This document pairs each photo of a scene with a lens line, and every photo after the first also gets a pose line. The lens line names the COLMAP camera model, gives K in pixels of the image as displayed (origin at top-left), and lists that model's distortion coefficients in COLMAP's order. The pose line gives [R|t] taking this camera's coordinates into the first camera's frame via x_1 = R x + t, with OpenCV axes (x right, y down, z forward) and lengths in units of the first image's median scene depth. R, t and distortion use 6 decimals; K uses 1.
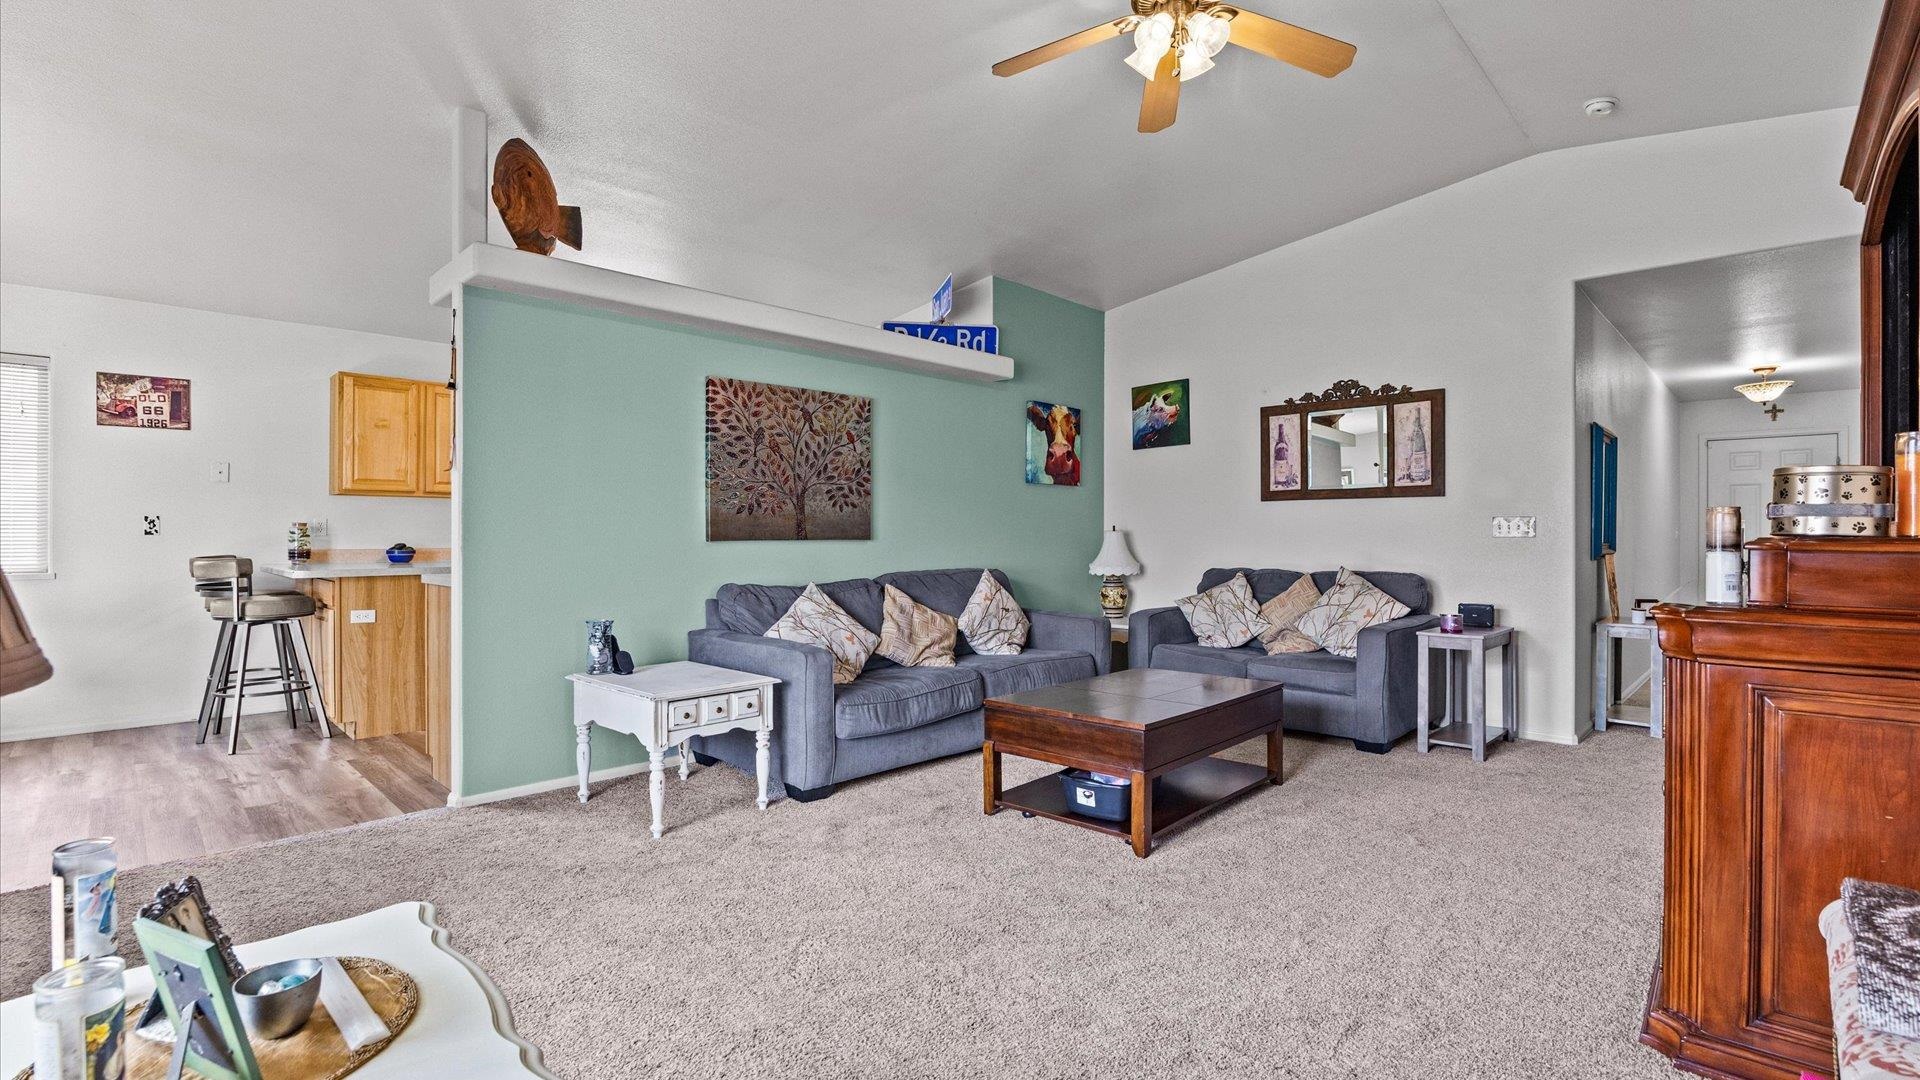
lens RADIAL K [[848.2, 0, 970.5], [0, 848.2, 533.1], [0, 0, 1]] dist [-0.018714, -0.000343]
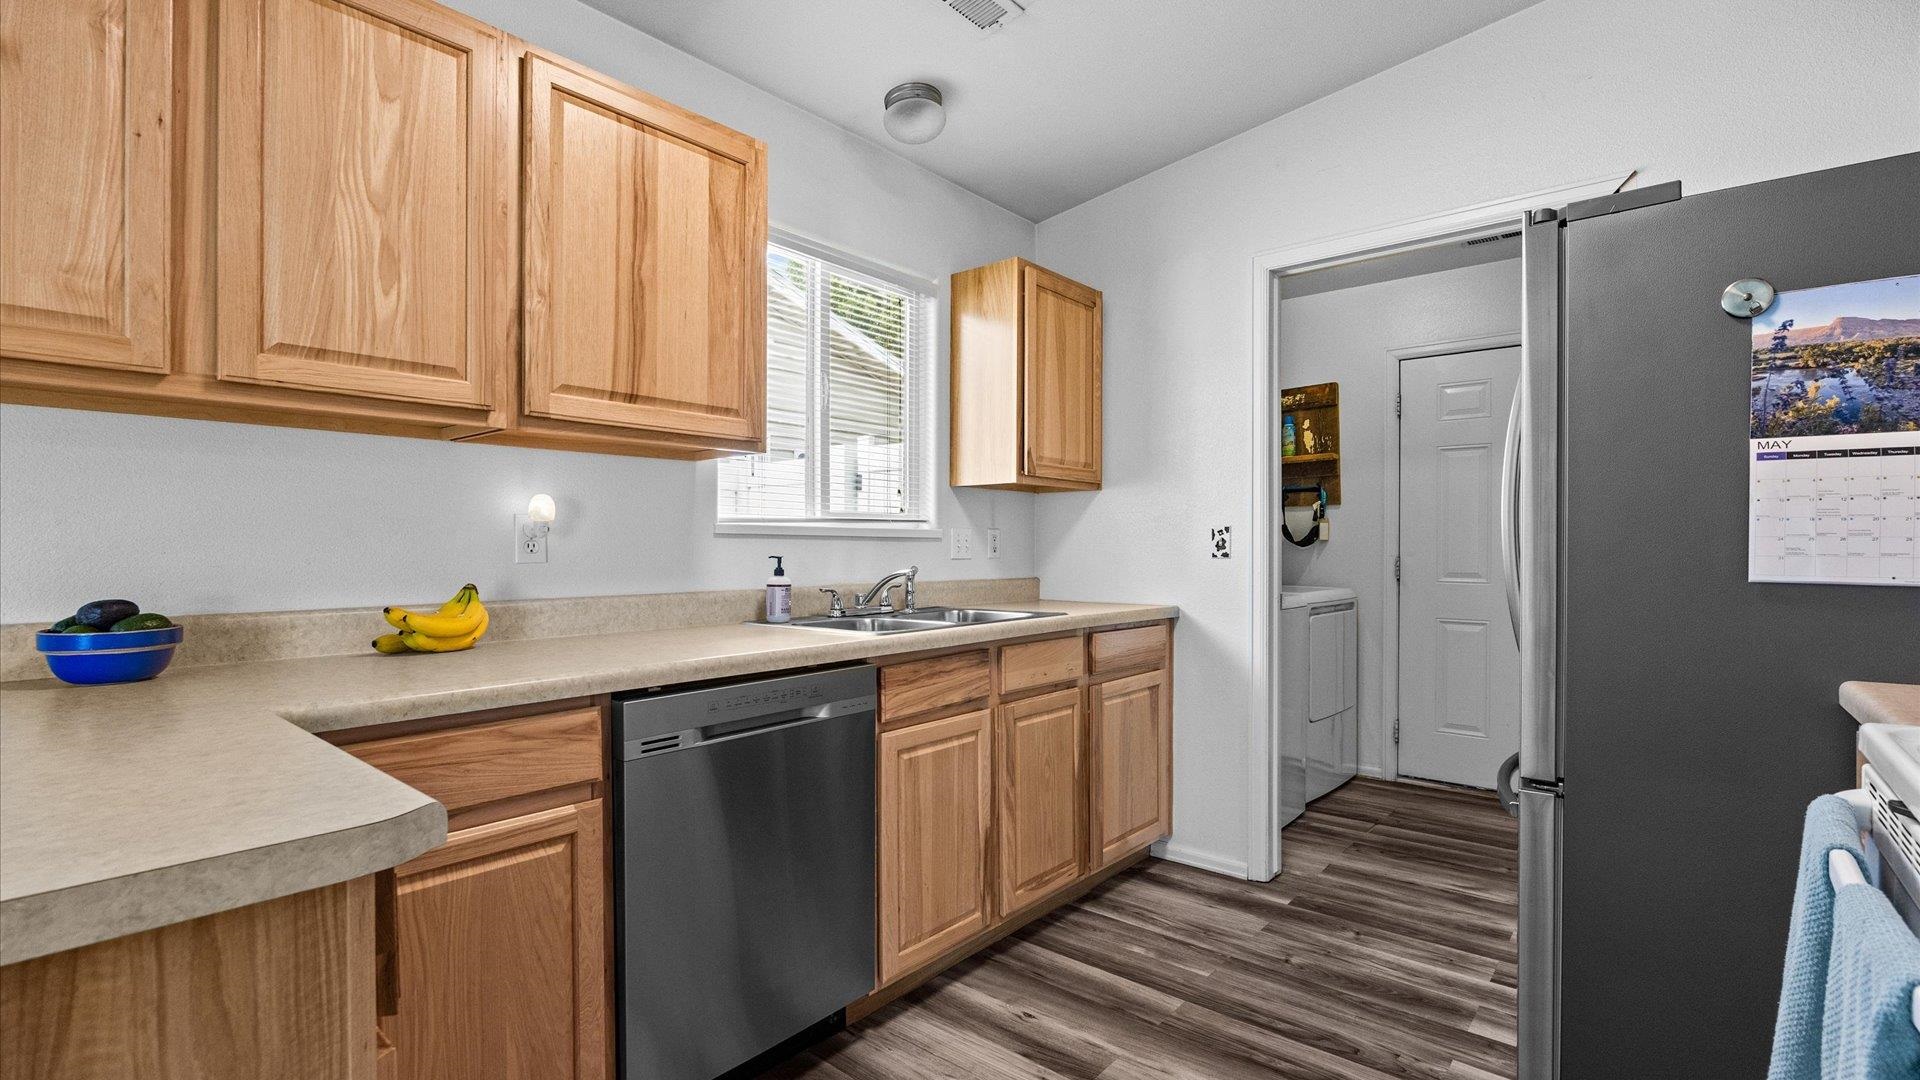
lens RADIAL K [[869.9, 0, 954.7], [0, 869.9, 551.5], [0, 0, 1]] dist [-0.003819, -0.000200]
pose [[0.997958, 0.002349, 0.063824, -0.541018], [-0.002971, 0.999949, 0.009650, -0.005745], [-0.063798, -0.009819, 0.997914, 0.881276]]
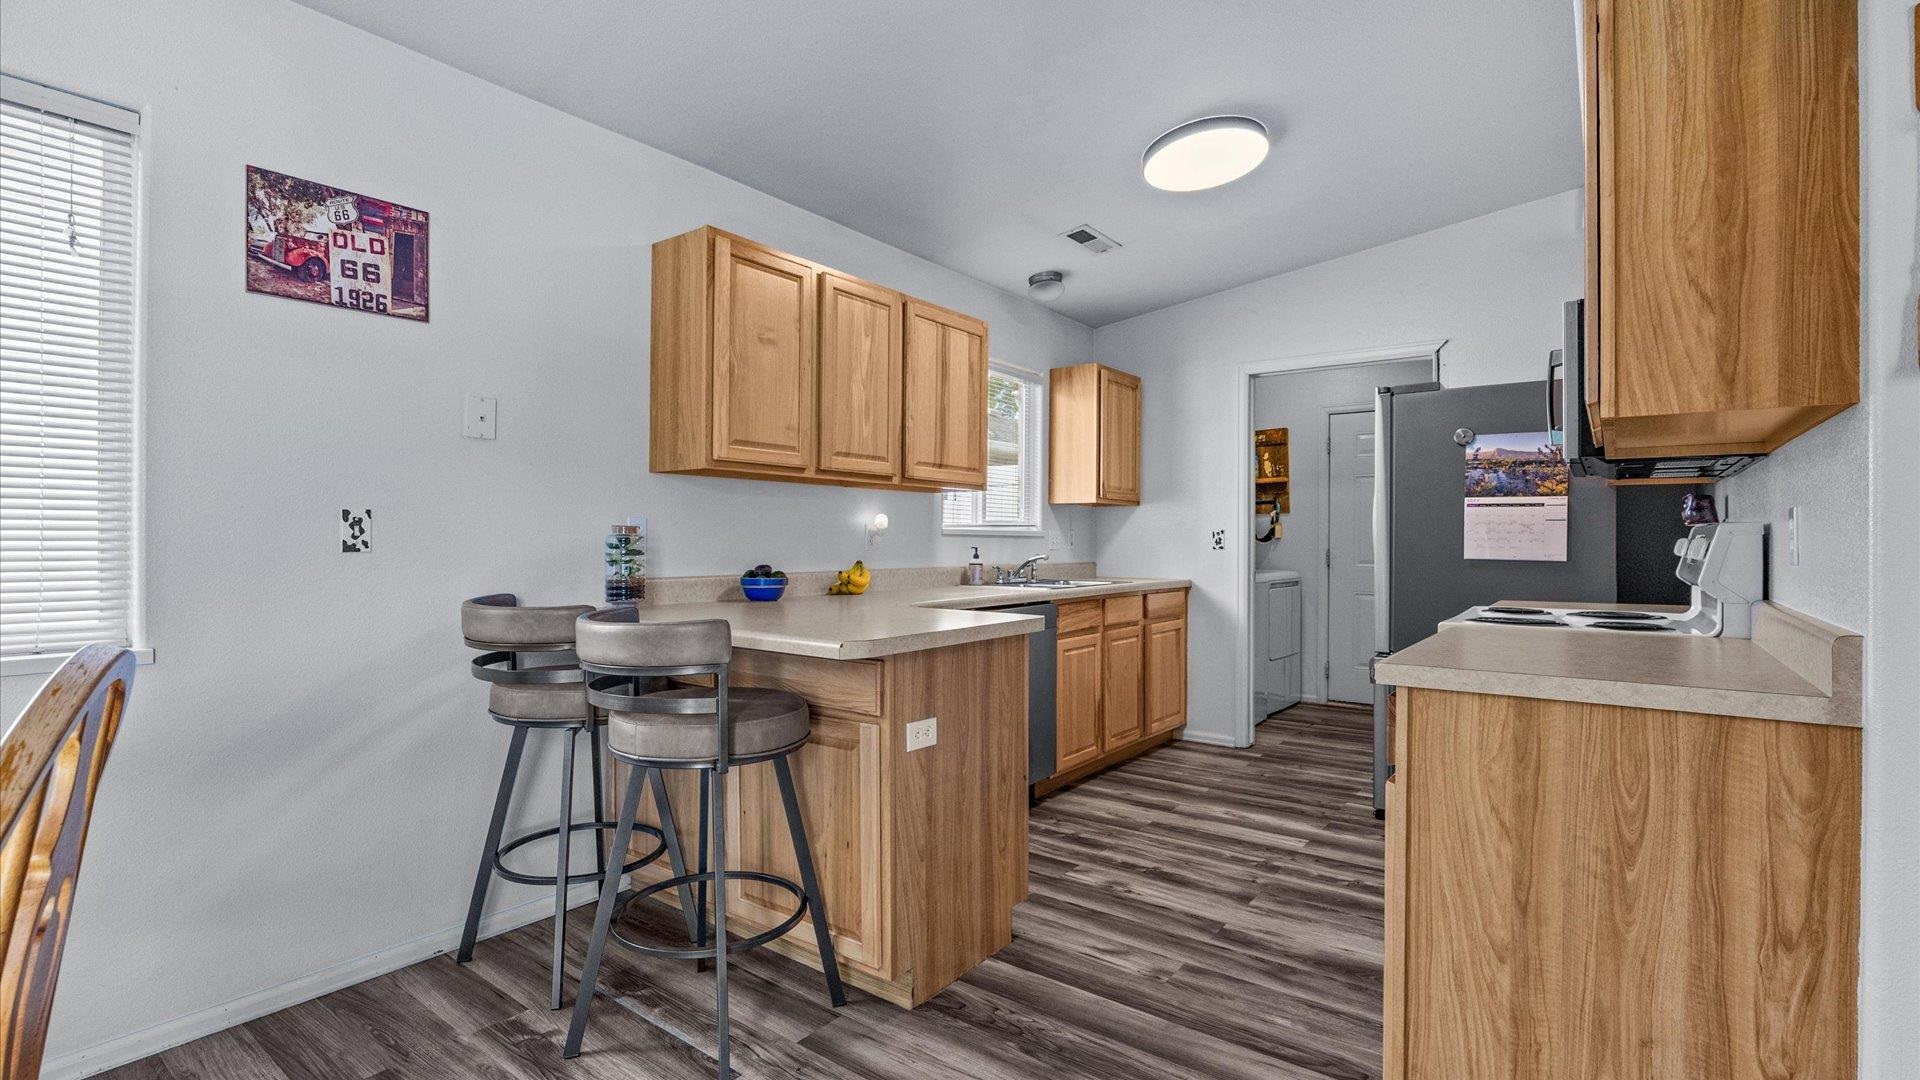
lens RADIAL K [[881.3, 0, 960.0], [0, 881.3, 540.0], [0, 0, 1]] dist [-0.005703, -0.000368]
pose [[0.991902, 0.006297, 0.126852, -0.742384], [-0.006794, 0.999971, 0.003485, -0.008255], [-0.126827, -0.004319, 0.991915, 0.507732]]
